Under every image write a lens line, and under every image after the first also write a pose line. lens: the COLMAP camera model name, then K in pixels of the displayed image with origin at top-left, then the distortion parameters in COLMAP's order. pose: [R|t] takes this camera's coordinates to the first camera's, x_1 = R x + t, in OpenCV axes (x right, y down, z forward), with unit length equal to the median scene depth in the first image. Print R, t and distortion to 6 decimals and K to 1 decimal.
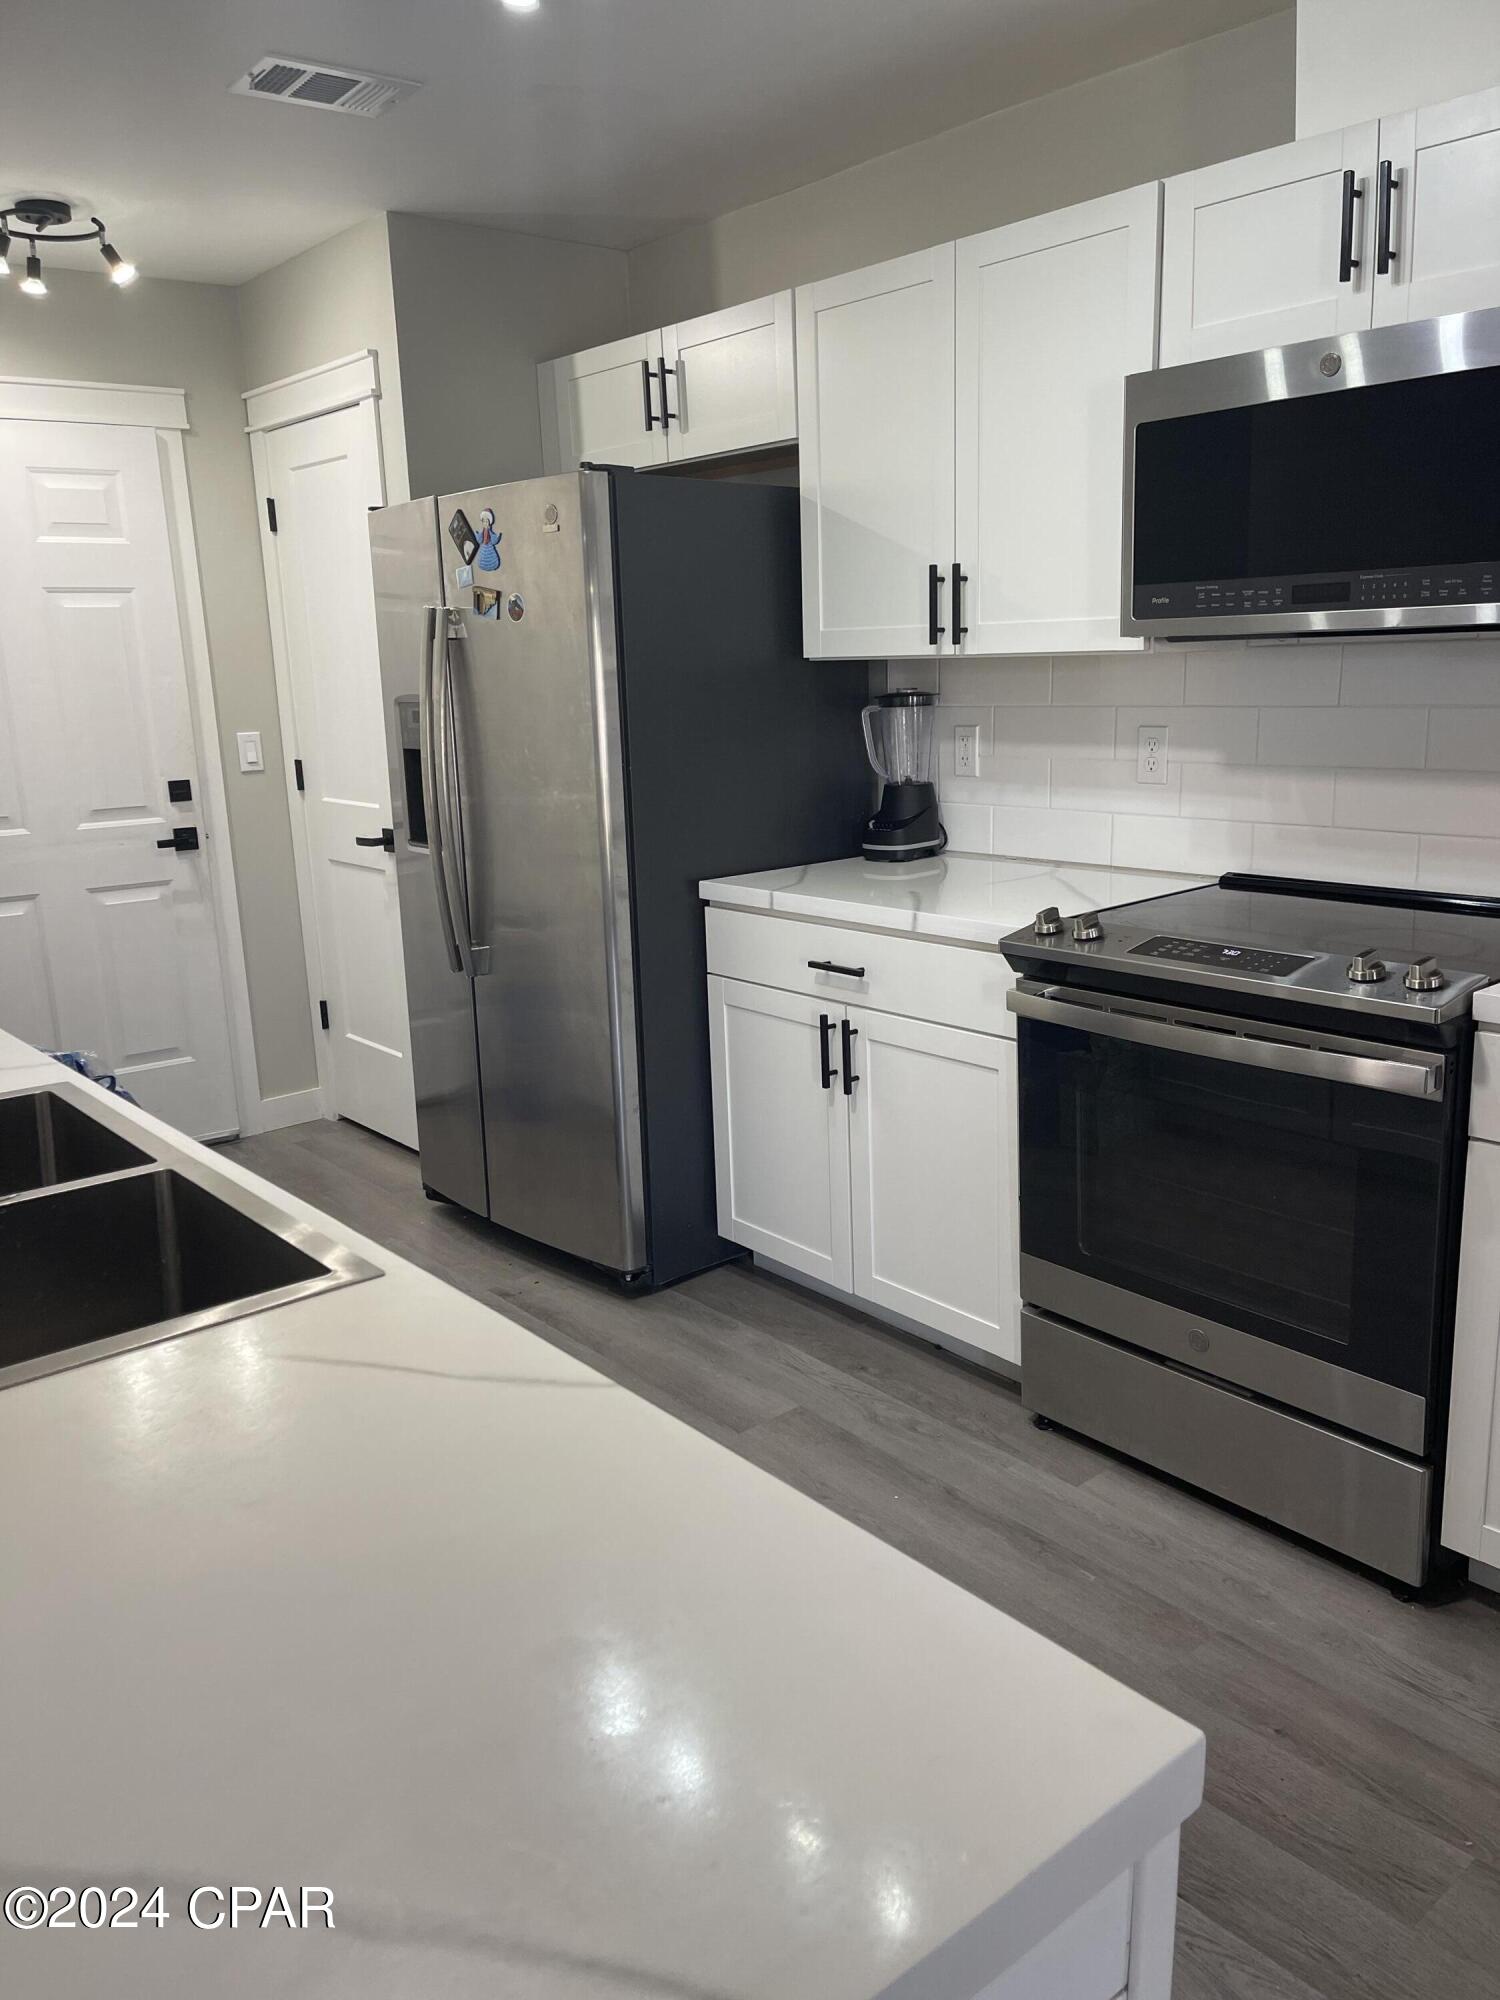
lens RADIAL K [[1560.0, 0, 750.0], [0, 1560.0, 1000.0], [0, 0, 1]] dist [0.037157, -0.000994]
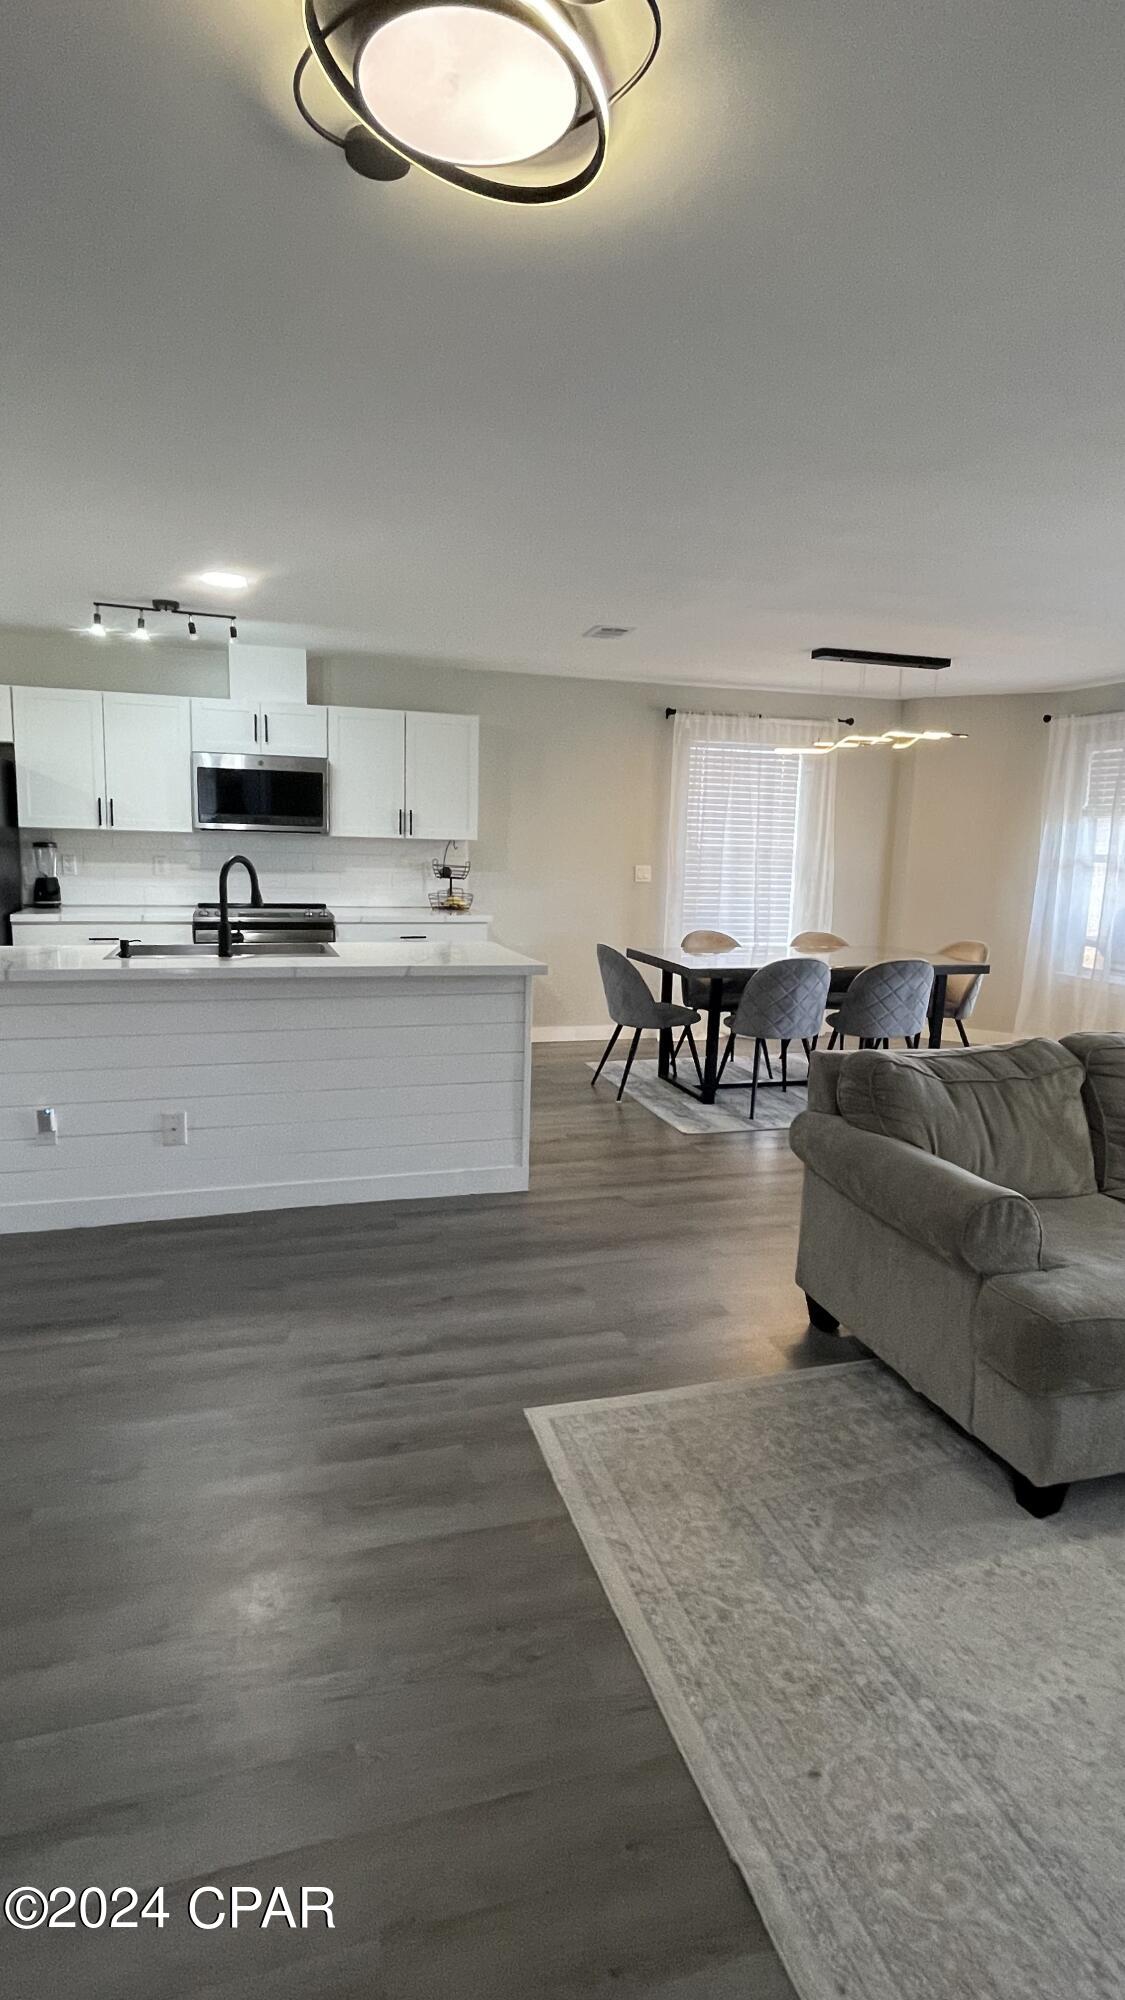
lens RADIAL K [[1024.4, 0, 554.0], [0, 1024.4, 1006.8], [0, 0, 1]] dist [-0.003189, -0.002196]
pose [[0.401483, -0.103666, 0.909981, -1.198411], [0.158626, 0.986428, 0.042389, 0.137773], [-0.902025, 0.127328, 0.412478, -0.427635]]
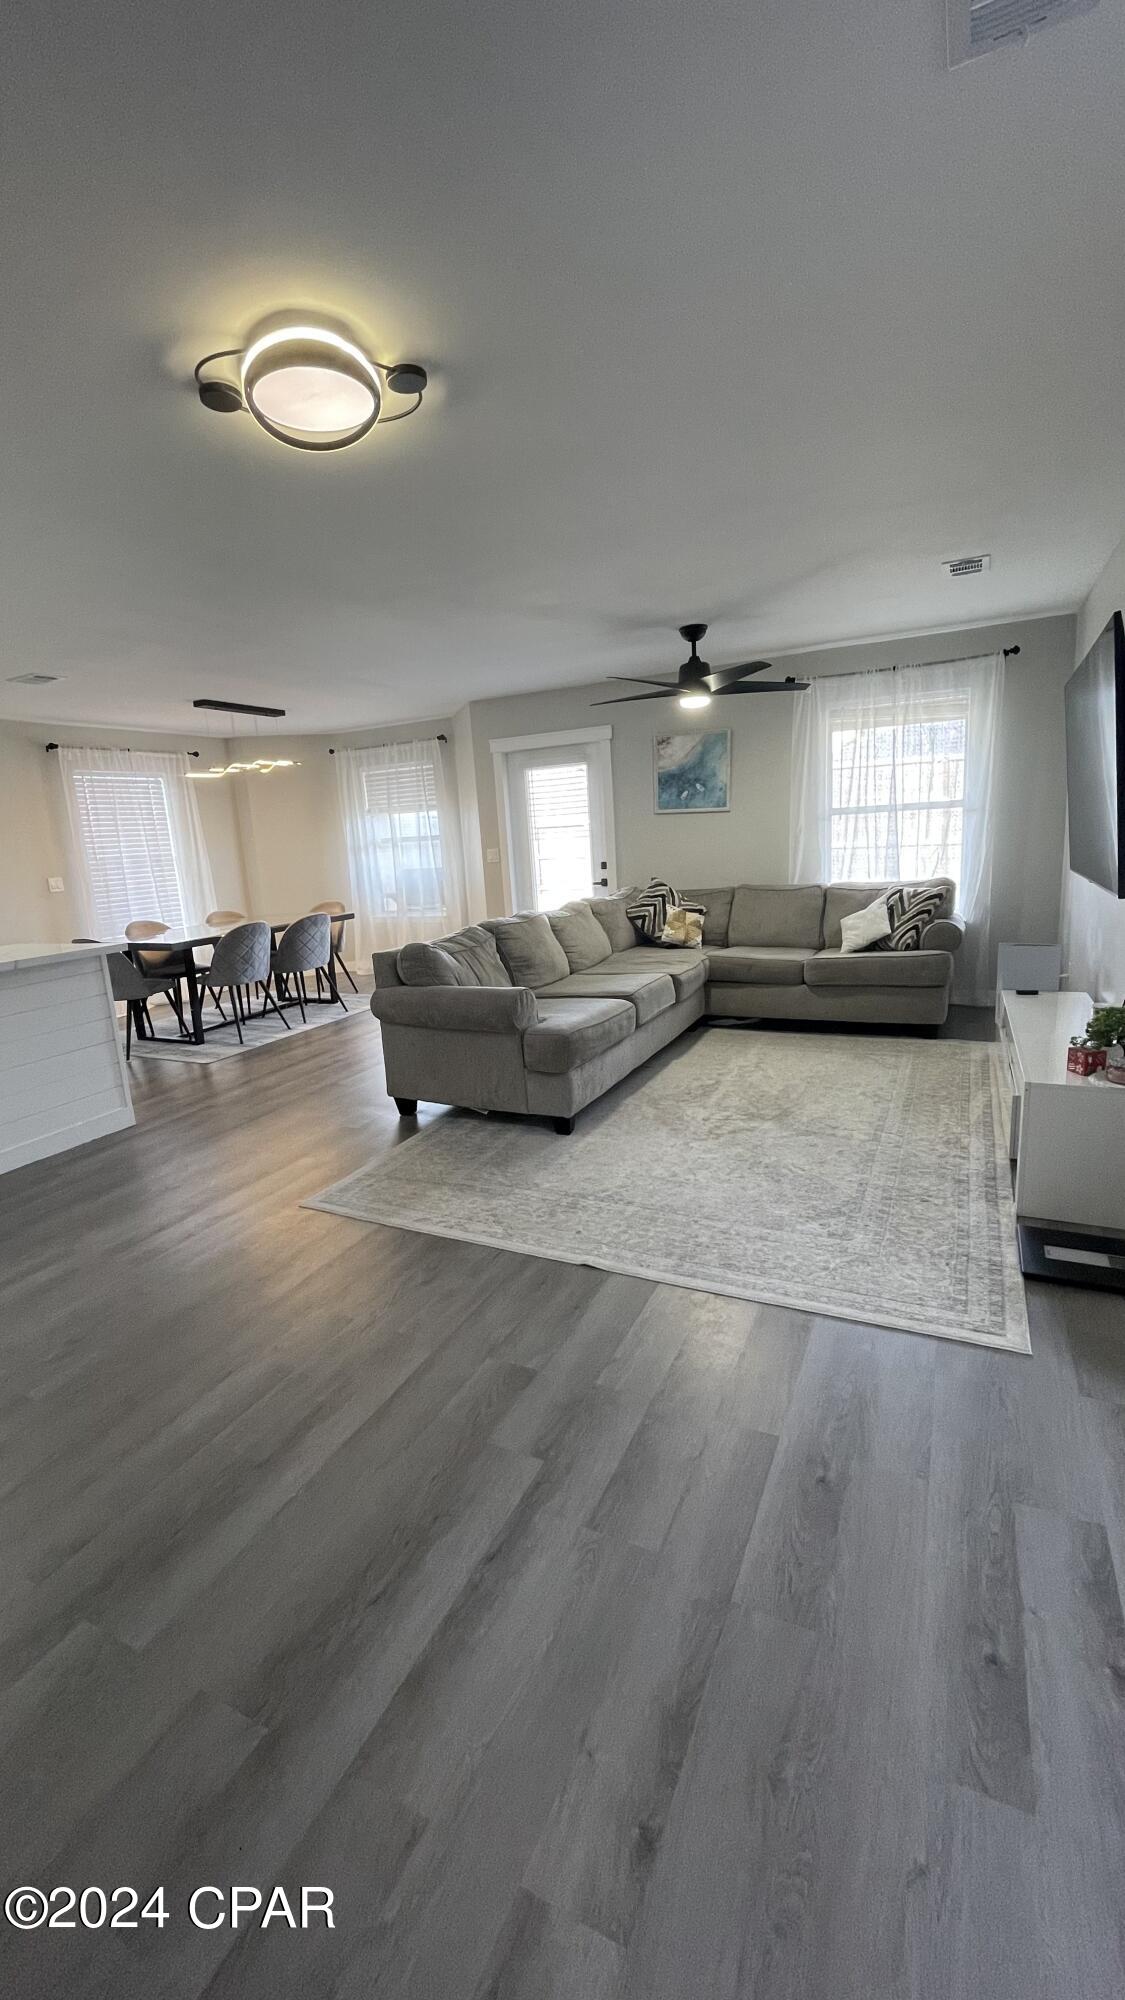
lens RADIAL K [[799.8, 0, 552.4], [0, 799.8, 1002.0], [0, 0, 1]] dist [0.000308, -0.000297]
pose [[-0.383034, -0.130282, 0.914501, -1.458283], [0.274536, 0.929215, 0.247366, 0.101287], [-0.881995, 0.345813, -0.320153, -0.096817]]
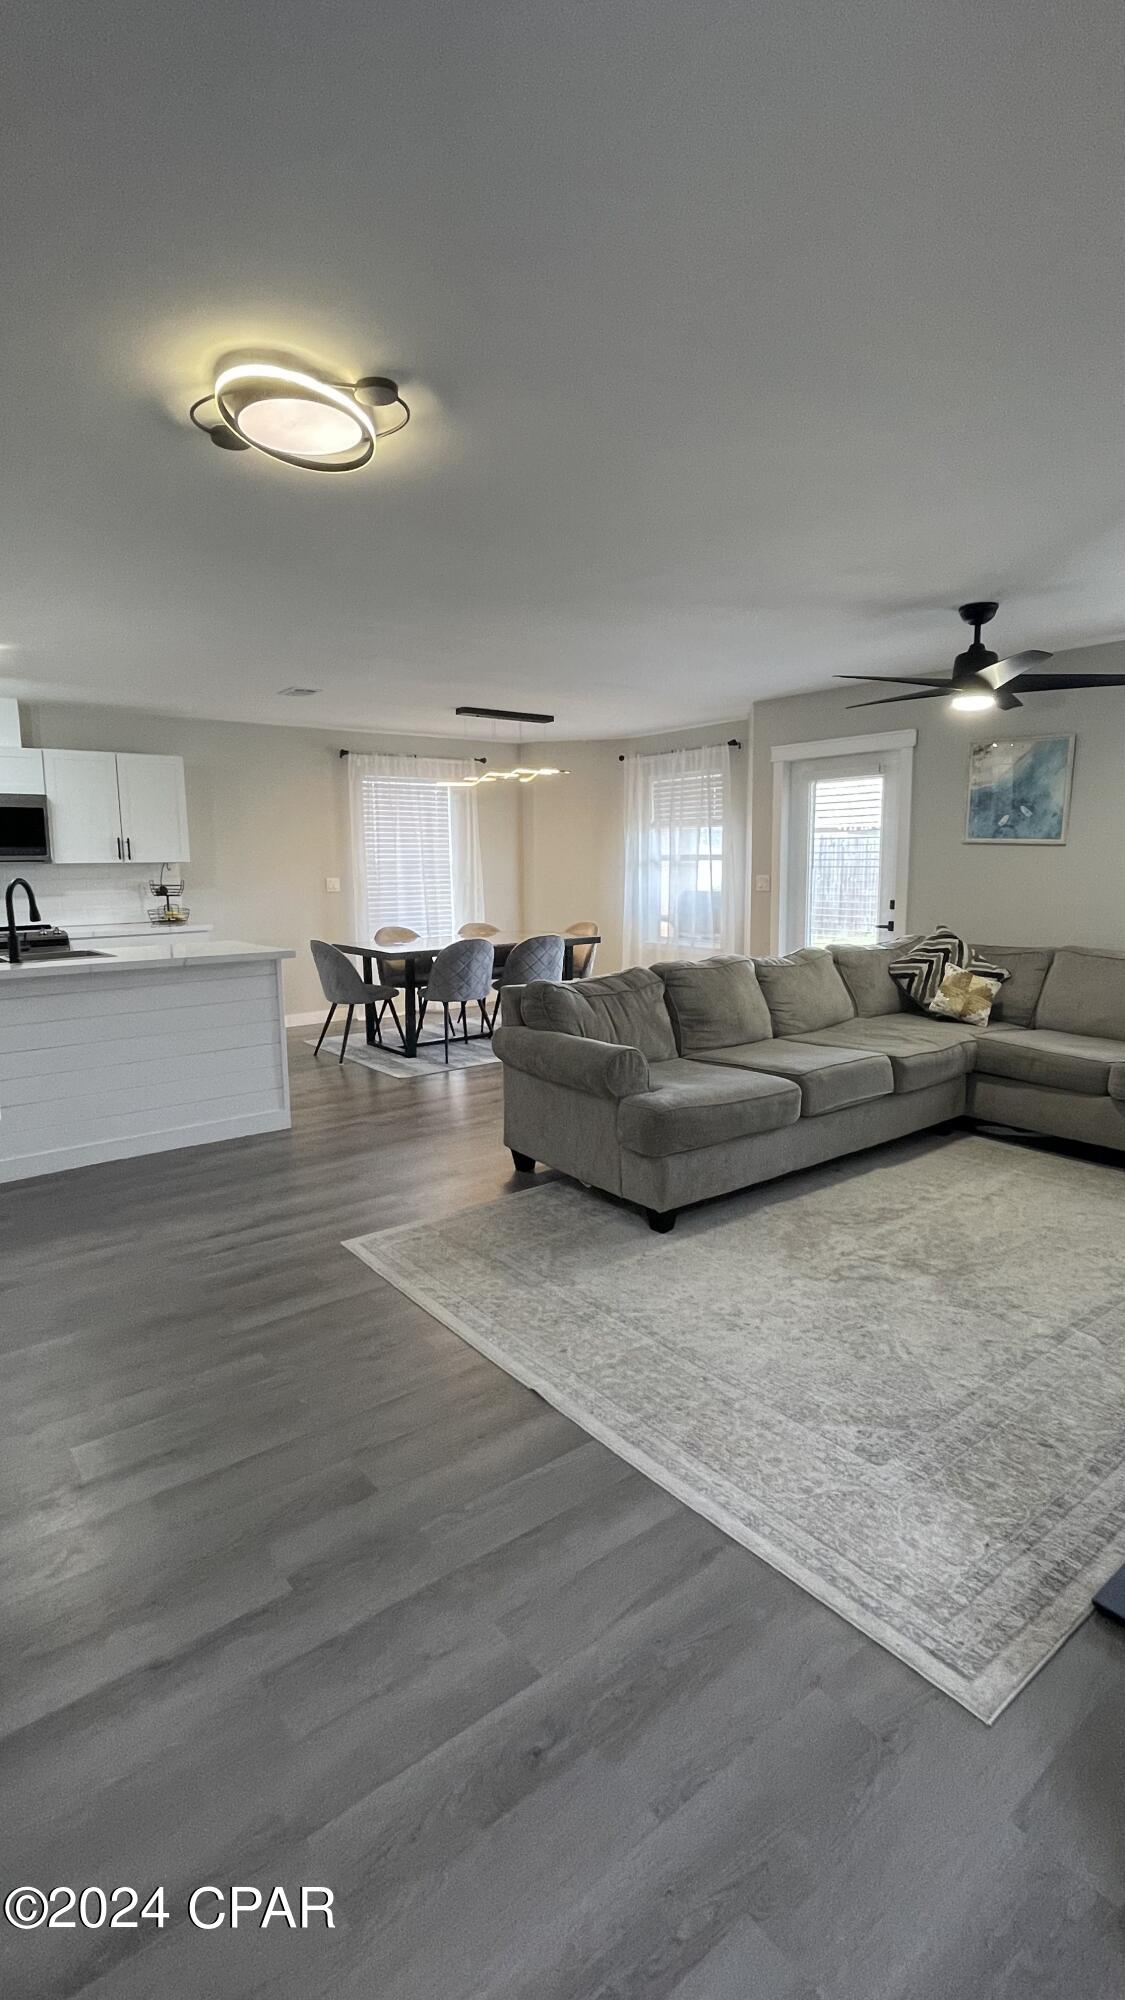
lens RADIAL K [[926.3, 0, 552.7], [0, 926.3, 1000.9], [0, 0, 1]] dist [-0.000781, -0.000293]
pose [[0.052912, -0.115341, 0.991916, -1.495481], [0.226985, 0.968696, 0.100533, 0.160690], [-0.972460, 0.219831, 0.077436, -0.413122]]
